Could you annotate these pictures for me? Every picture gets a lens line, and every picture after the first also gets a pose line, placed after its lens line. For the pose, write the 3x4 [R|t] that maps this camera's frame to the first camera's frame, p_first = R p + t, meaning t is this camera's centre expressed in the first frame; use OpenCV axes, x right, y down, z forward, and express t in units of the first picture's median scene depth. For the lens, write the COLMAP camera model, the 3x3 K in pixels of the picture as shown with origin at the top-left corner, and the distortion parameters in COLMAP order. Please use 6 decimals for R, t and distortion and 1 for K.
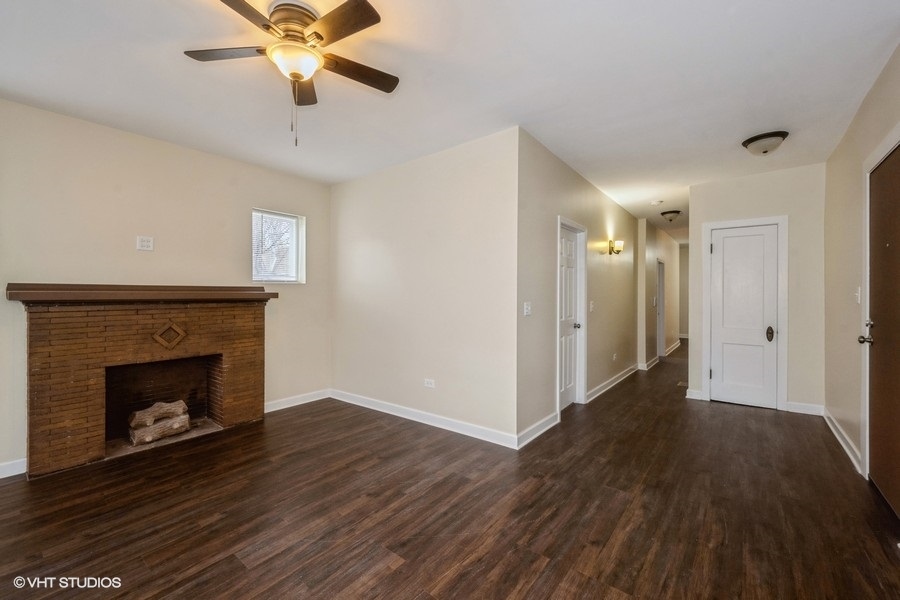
lens RADIAL K [[366.1, 0, 449.9], [0, 366.1, 296.0], [0, 0, 1]] dist [0.001124, -0.000675]
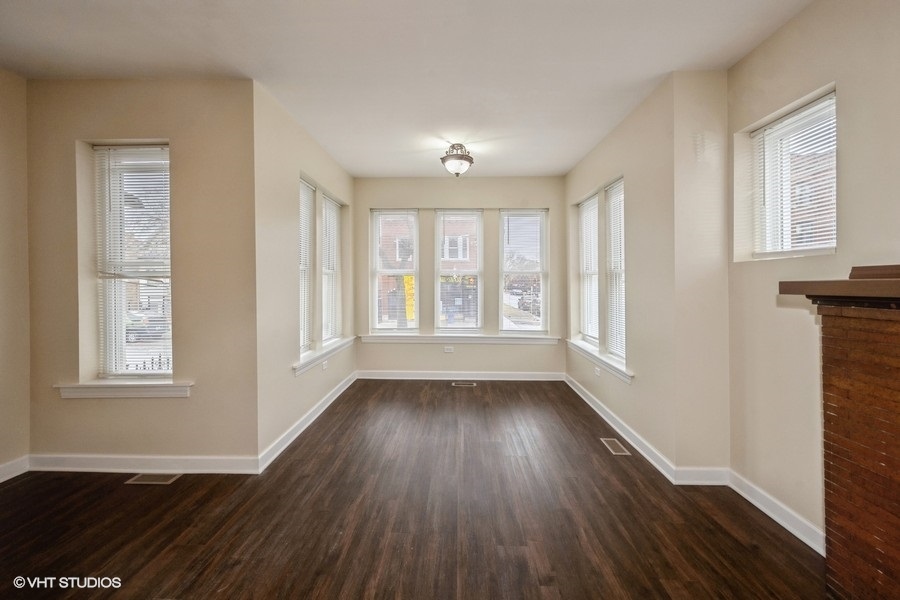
lens RADIAL K [[366.1, 0, 448.9], [0, 366.1, 282.4], [0, 0, 1]] dist [0.001124, -0.000675]
pose [[-0.801546, 0.000094, -0.597933, -0.066716], [-0.002652, 0.999990, 0.003713, -0.002229], [0.597928, 0.004562, -0.801537, 0.255444]]
